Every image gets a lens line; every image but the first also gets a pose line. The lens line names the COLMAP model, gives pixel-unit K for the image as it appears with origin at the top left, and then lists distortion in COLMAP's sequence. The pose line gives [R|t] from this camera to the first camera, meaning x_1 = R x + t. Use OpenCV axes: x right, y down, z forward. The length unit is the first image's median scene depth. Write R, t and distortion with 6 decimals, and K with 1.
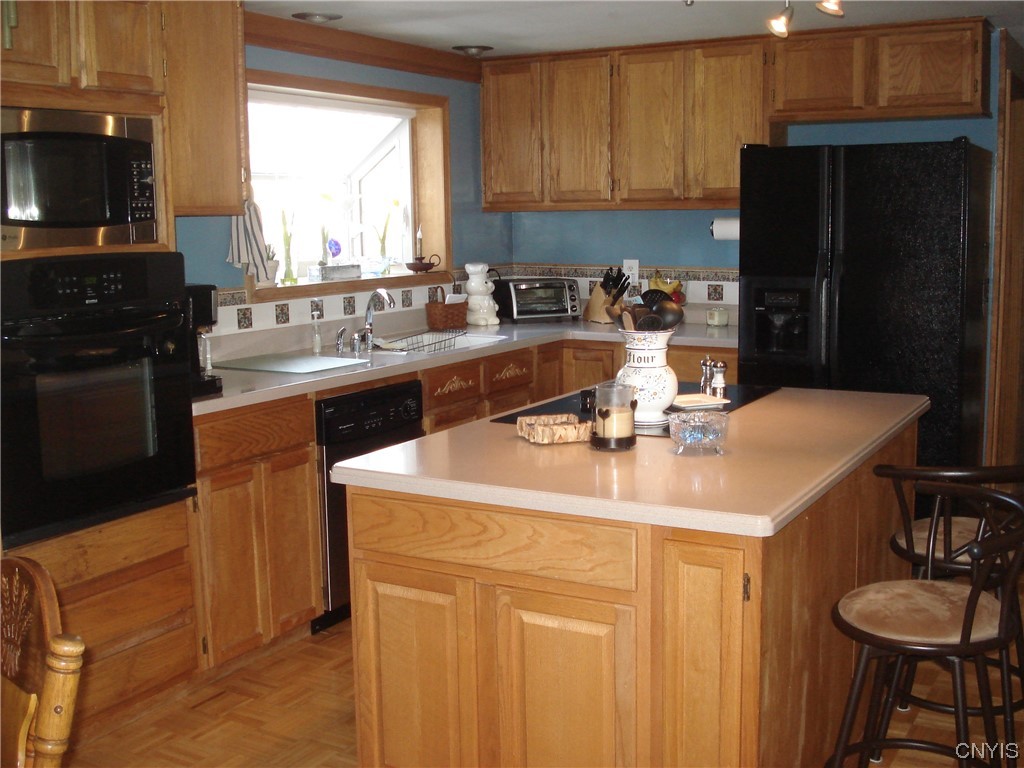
lens RADIAL K [[1206.6, 0, 514.5], [0, 1206.6, 377.3], [0, 0, 1]] dist [-0.074098, 0.000000]
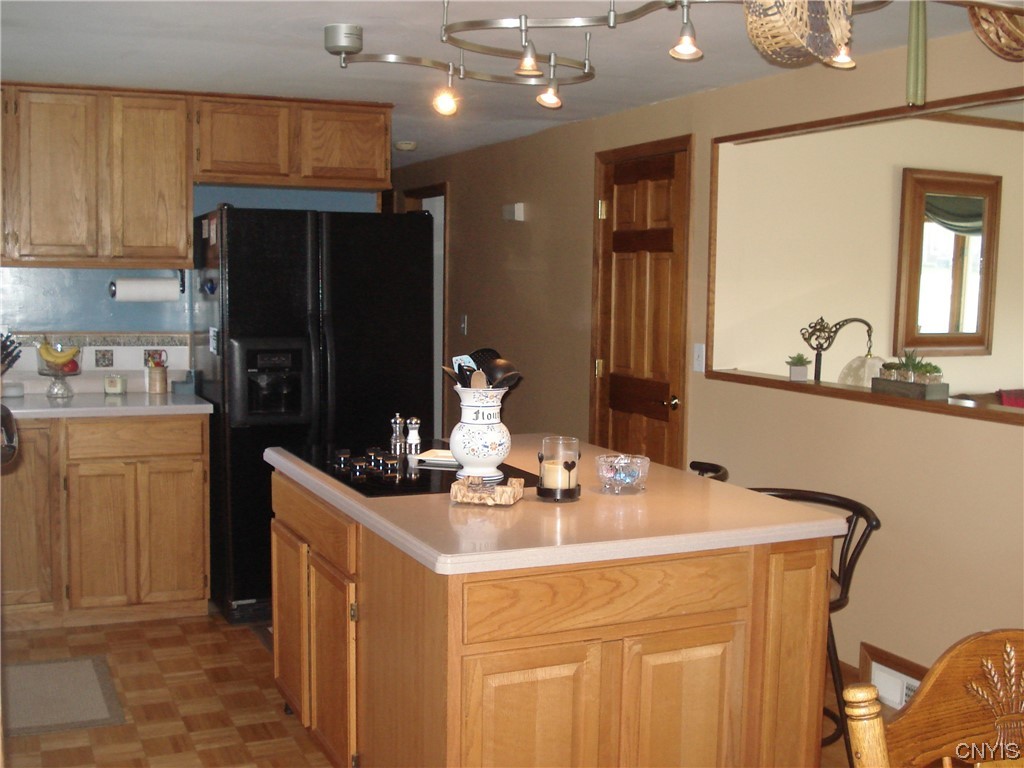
lens RADIAL K [[1206.6, 0, 516.0], [0, 1206.6, 391.0], [0, 0, 1]] dist [-0.074098, 0.000000]
pose [[0.571488, -0.057646, 0.818583, -0.476100], [0.090062, 0.995910, 0.007258, -0.027700], [-0.815653, 0.069576, 0.574342, 0.252757]]
